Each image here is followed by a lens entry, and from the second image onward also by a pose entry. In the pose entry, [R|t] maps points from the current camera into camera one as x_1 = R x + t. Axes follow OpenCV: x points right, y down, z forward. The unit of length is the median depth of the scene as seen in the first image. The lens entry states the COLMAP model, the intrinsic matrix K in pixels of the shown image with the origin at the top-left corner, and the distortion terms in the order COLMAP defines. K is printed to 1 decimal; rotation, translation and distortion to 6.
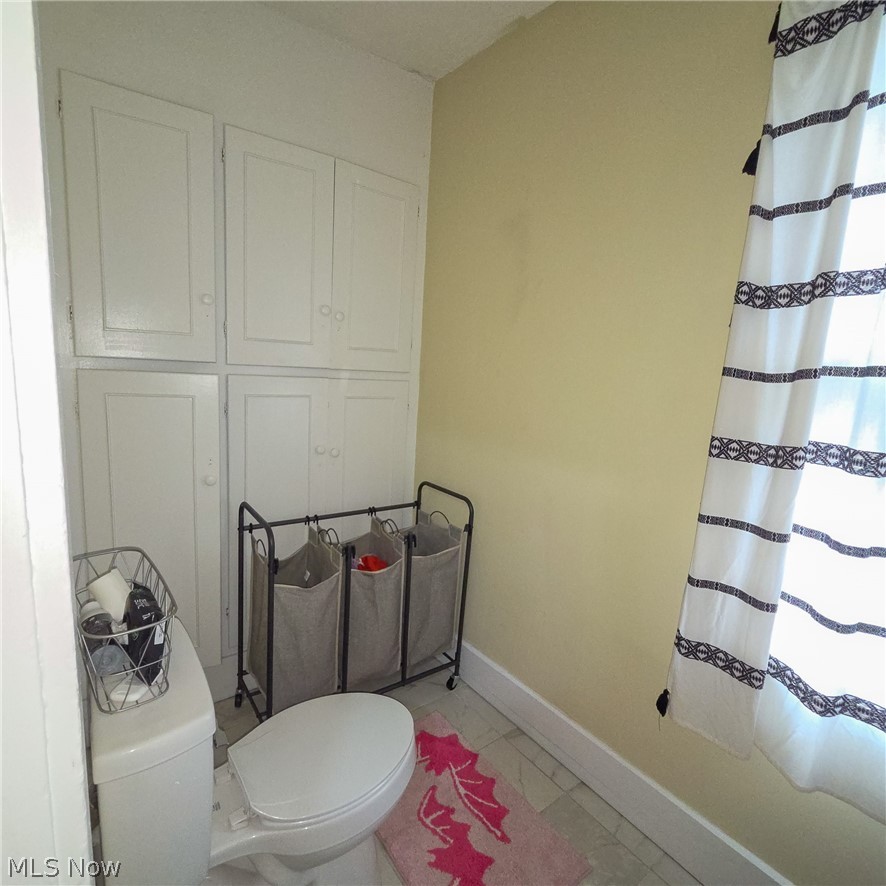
lens RADIAL K [[490.0, 0, 439.1], [0, 490.0, 439.3], [0, 0, 1]] dist [-0.004313, 0.001773]
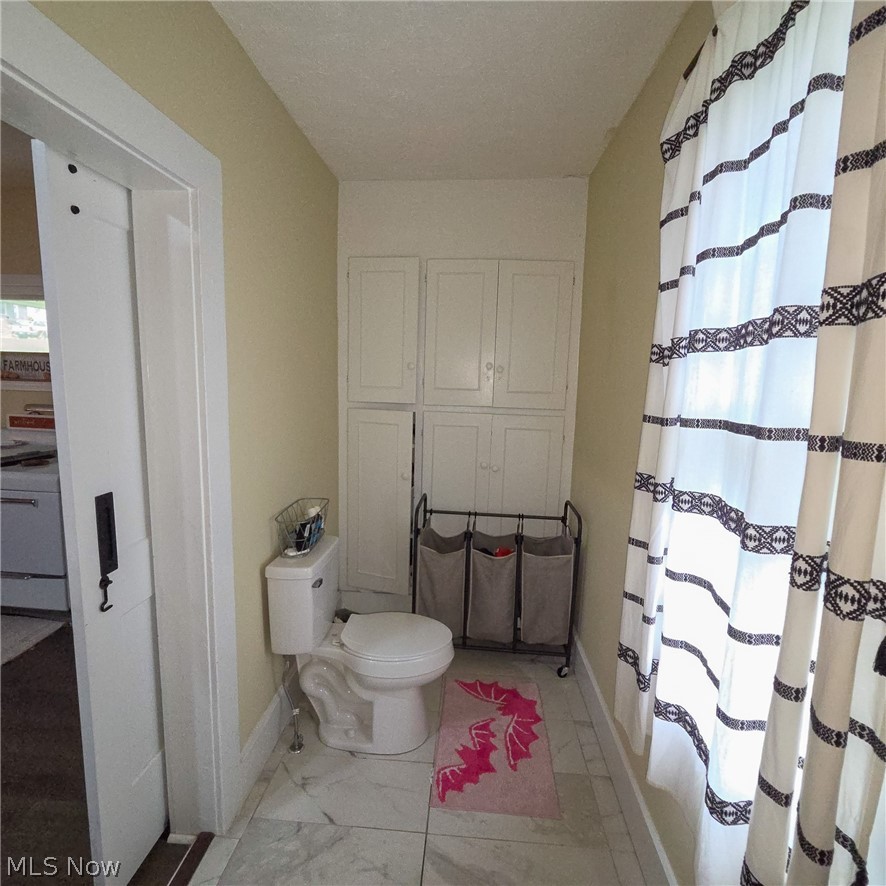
lens RADIAL K [[490.0, 0, 439.1], [0, 490.0, 439.3], [0, 0, 1]] dist [-0.004313, 0.001773]
pose [[0.750647, 0.046666, -0.659054, 0.685086], [-0.086913, 0.995809, -0.028481, -0.001502], [0.654962, 0.078659, 0.751556, -0.156139]]
